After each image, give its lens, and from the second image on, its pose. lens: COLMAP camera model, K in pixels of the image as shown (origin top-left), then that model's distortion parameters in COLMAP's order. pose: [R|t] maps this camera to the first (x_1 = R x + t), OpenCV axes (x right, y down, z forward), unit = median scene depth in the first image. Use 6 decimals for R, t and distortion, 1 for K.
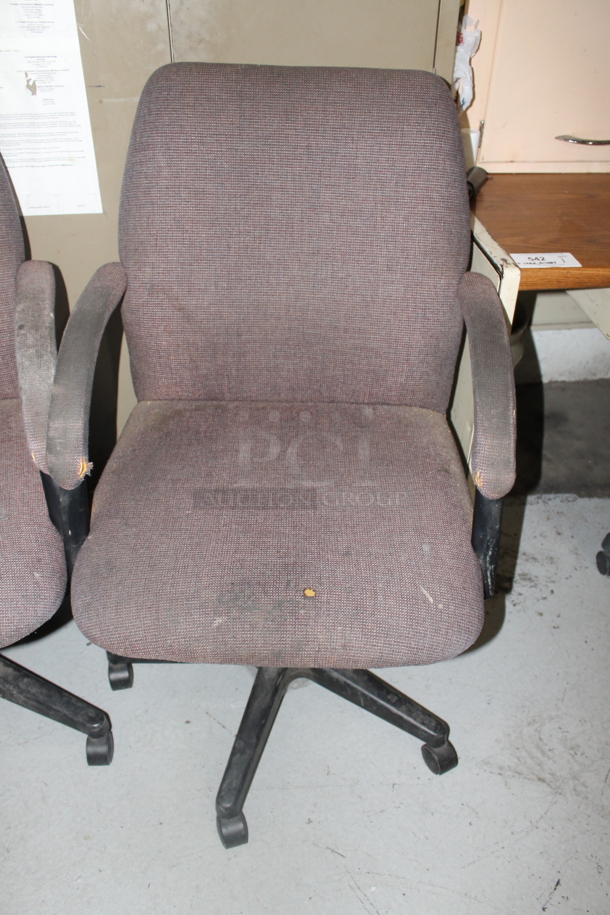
lens RADIAL K [[779.2, 0, 300.5], [0, 779.2, 450.7], [0, 0, 1]] dist [-0.159259, 0.138614]
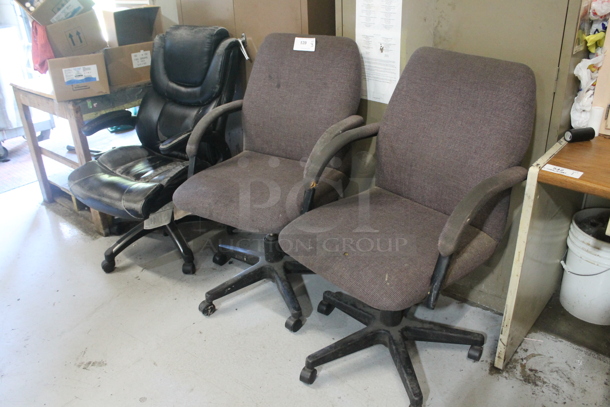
lens RADIAL K [[519.5, 0, 307.2], [0, 519.5, 200.9], [0, 0, 1]] dist [-0.159259, 0.138614]
pose [[0.662069, 0.303135, -0.685400, 0.744295], [-0.438950, 0.898112, -0.026797, 0.104959], [0.607443, 0.318598, 0.727673, -0.194570]]
